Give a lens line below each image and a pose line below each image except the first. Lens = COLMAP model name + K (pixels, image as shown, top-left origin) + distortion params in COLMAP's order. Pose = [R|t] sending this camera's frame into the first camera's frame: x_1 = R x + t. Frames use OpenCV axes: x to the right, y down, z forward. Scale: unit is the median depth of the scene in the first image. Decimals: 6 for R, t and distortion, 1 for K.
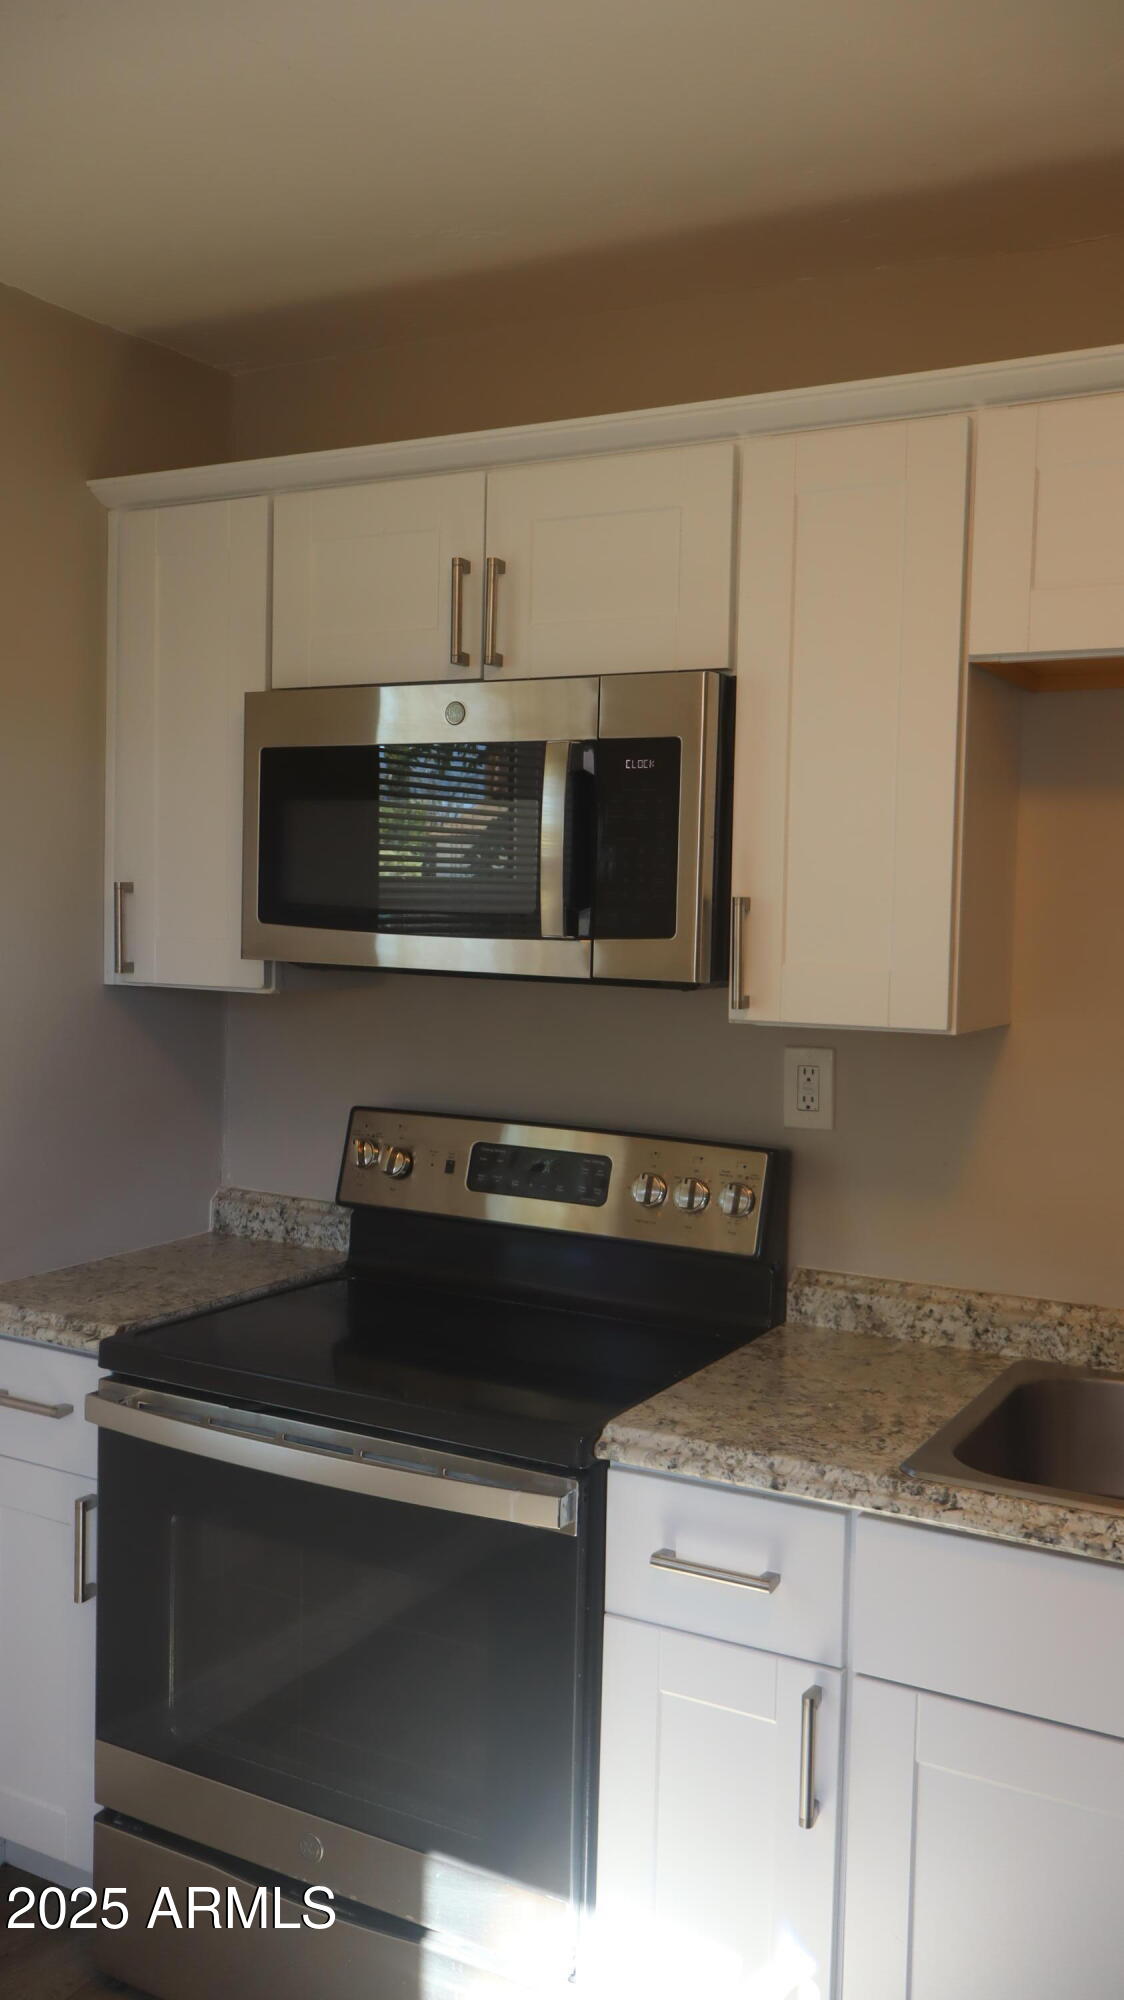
lens RADIAL K [[1719.5, 0, 562.0], [0, 1719.5, 1000.0], [0, 0, 1]] dist [-0.003782, 0.000641]
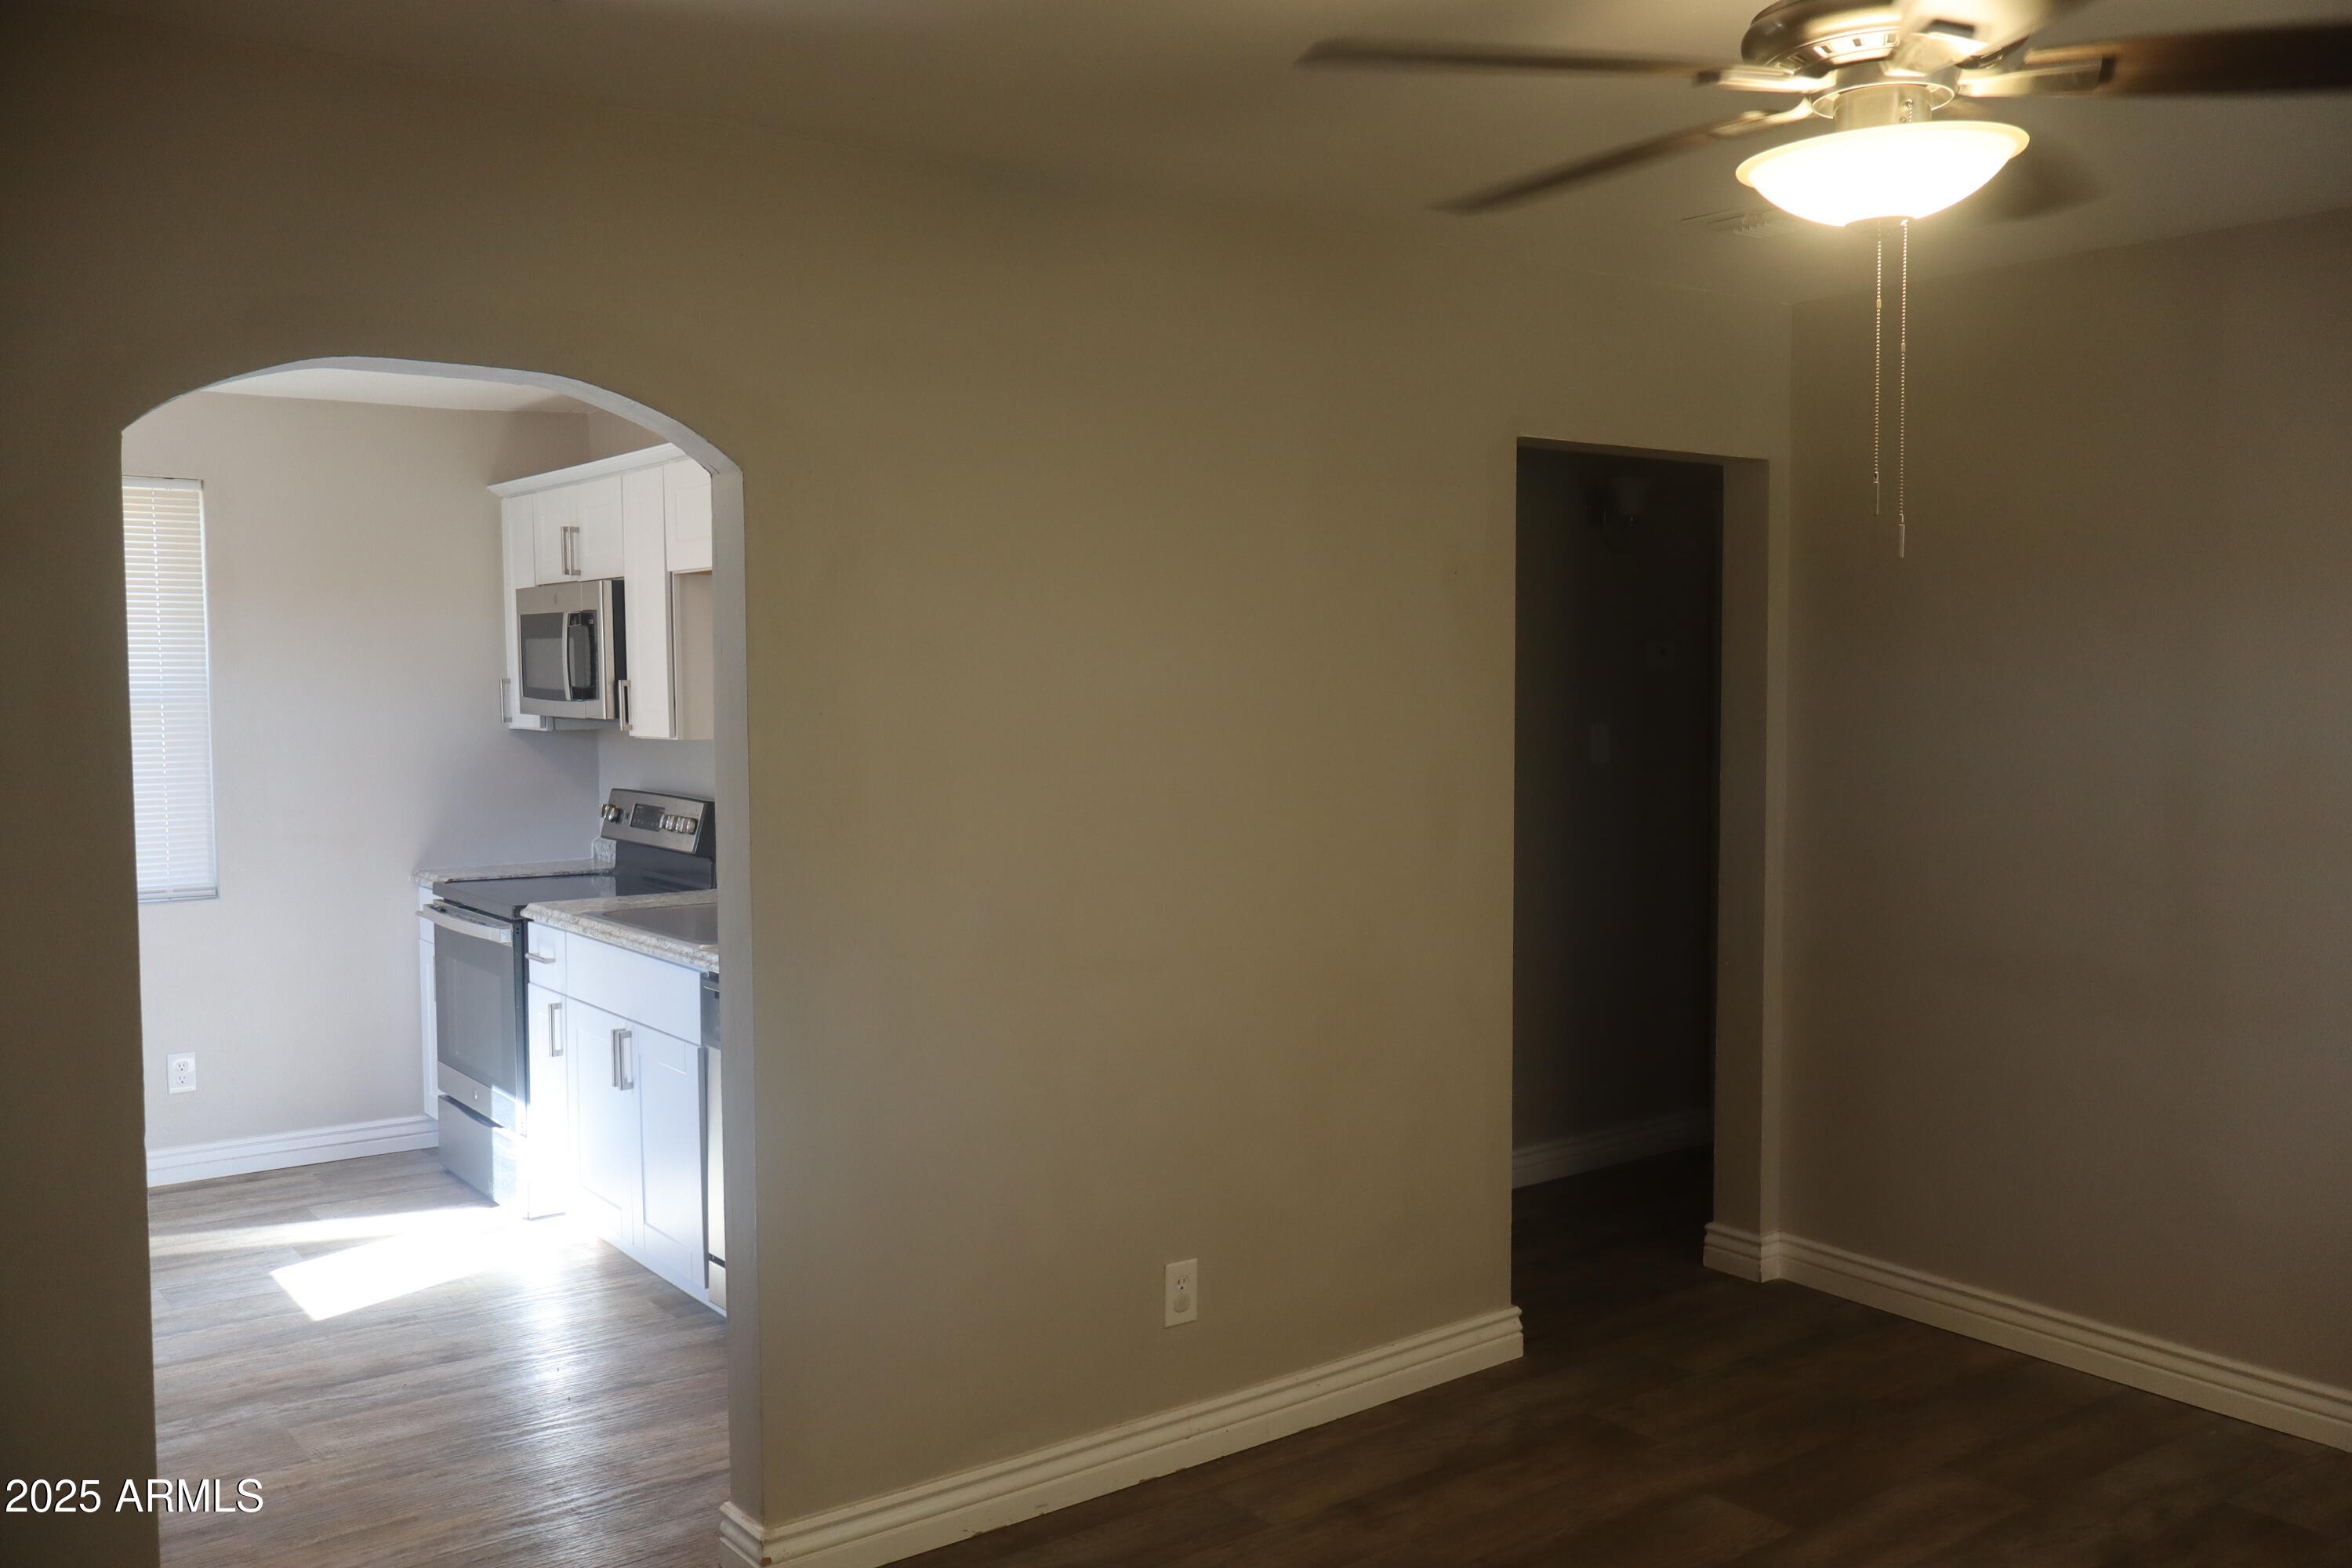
lens RADIAL K [[1921.8, 0, 1176.0], [0, 1921.8, 784.0], [0, 0, 1]] dist [-0.002765, -0.000748]
pose [[0.915214, -0.002233, -0.402962, 1.699387], [0.000027, 0.999985, -0.005480, 0.085652], [0.402968, 0.005005, 0.915200, -0.950864]]
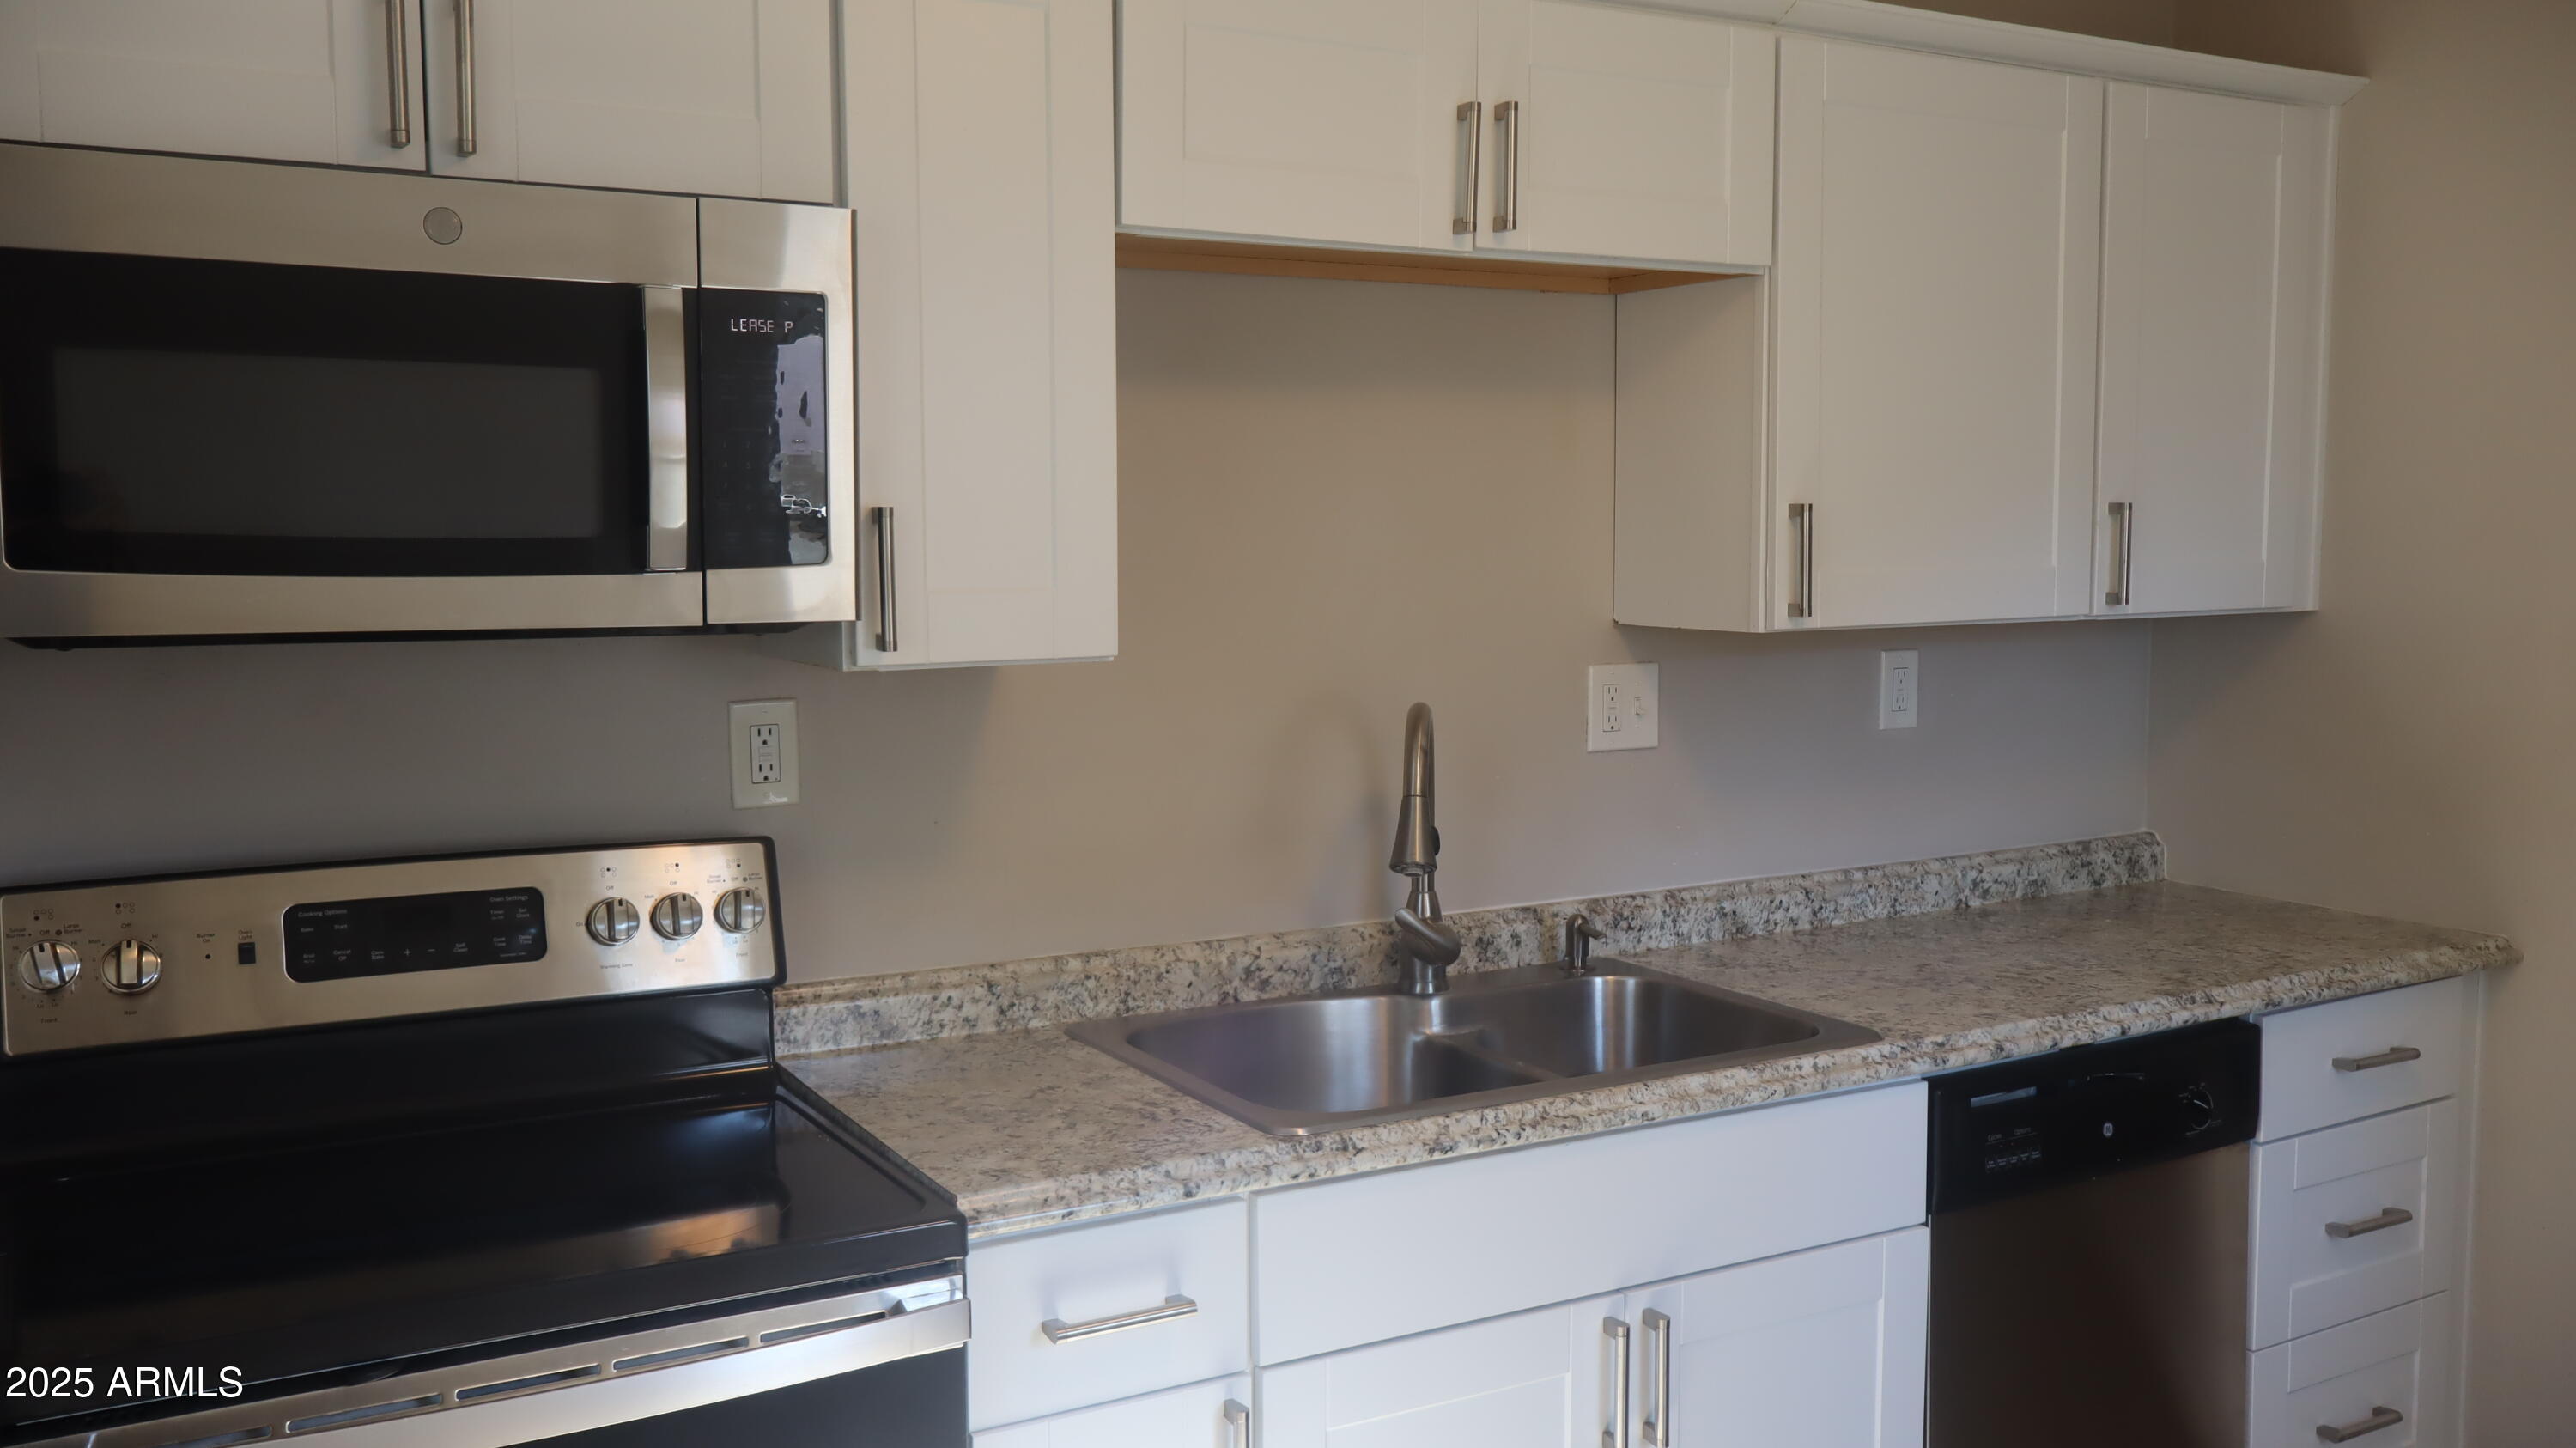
lens RADIAL K [[2239.3, 0, 1288.0], [0, 2239.3, 724.0], [0, 0, 1]] dist [-0.000467, 0.009078]
pose [[0.509117, -0.101737, 0.854663, -0.648732], [0.059458, 0.994775, 0.082997, -0.034051], [-0.858641, 0.008561, 0.512506, 0.312946]]
